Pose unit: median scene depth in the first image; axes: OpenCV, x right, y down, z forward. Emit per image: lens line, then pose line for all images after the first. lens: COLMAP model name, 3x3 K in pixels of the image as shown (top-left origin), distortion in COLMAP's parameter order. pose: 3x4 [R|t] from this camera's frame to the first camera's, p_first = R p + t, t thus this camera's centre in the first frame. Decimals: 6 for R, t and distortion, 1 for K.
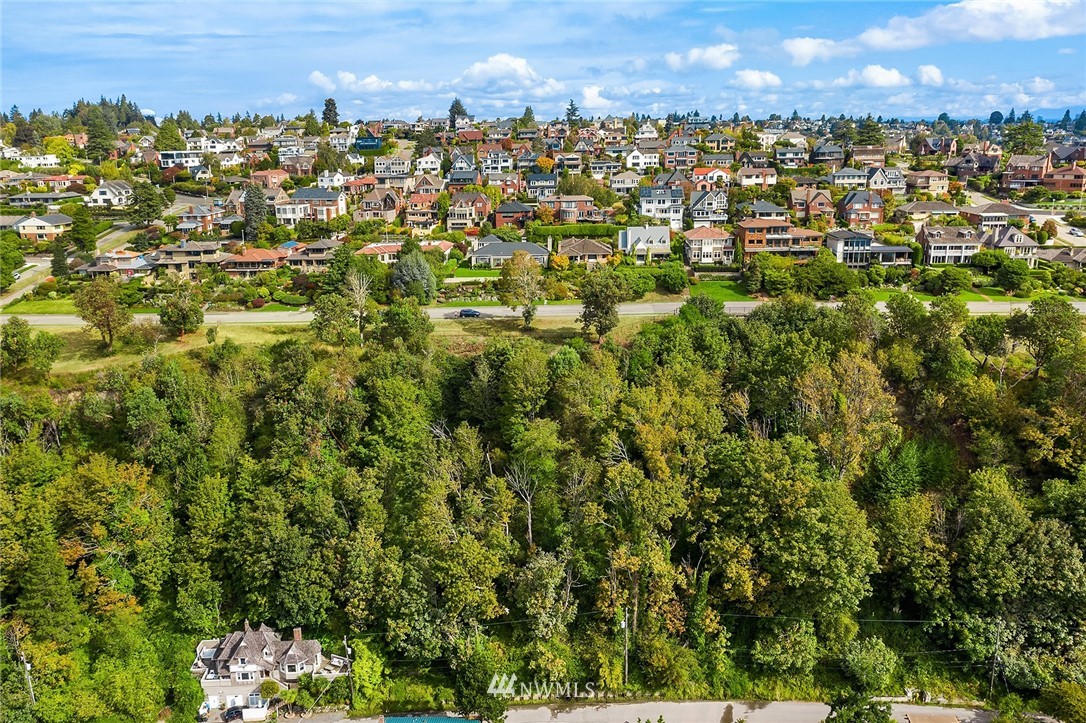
lens RADIAL K [[853.6, 0, 520.4], [0, 853.6, 362.8], [0, 0, 1]] dist [-0.001933, -0.002275]
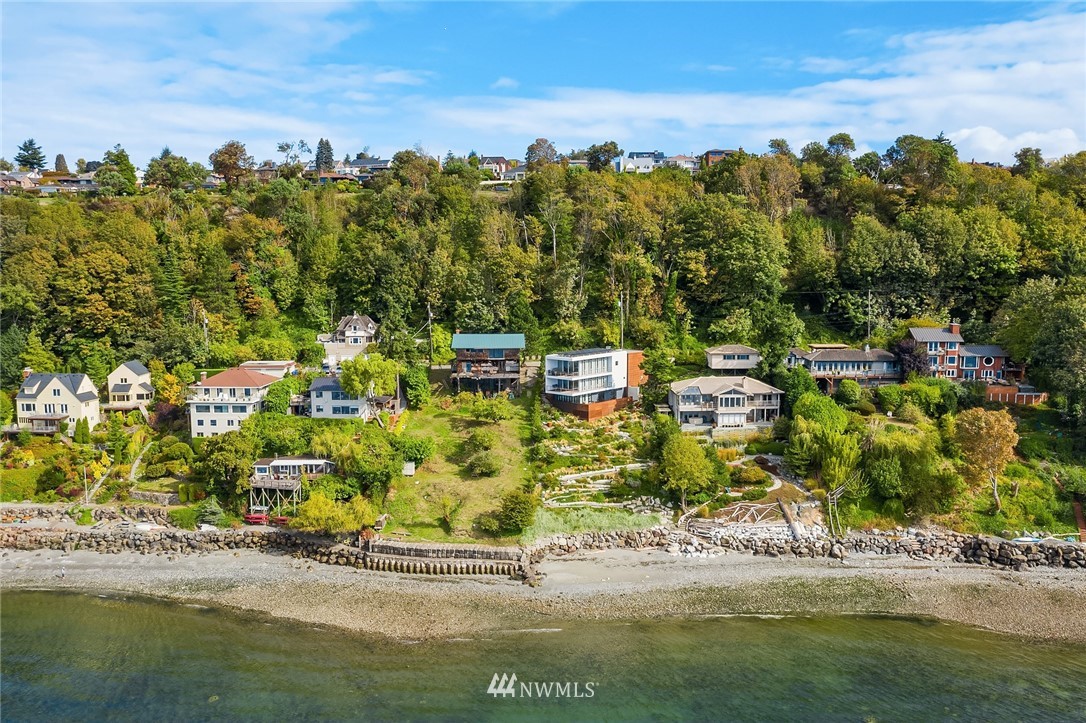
lens RADIAL K [[869.5, 0, 543.0], [0, 869.5, 361.5], [0, 0, 1]] dist [-0.002450, -0.000106]
pose [[0.999206, 0.010408, 0.038448, -0.065238], [-0.004028, 0.986713, -0.162422, 0.636075], [-0.039627, 0.162138, 0.985972, -0.437111]]
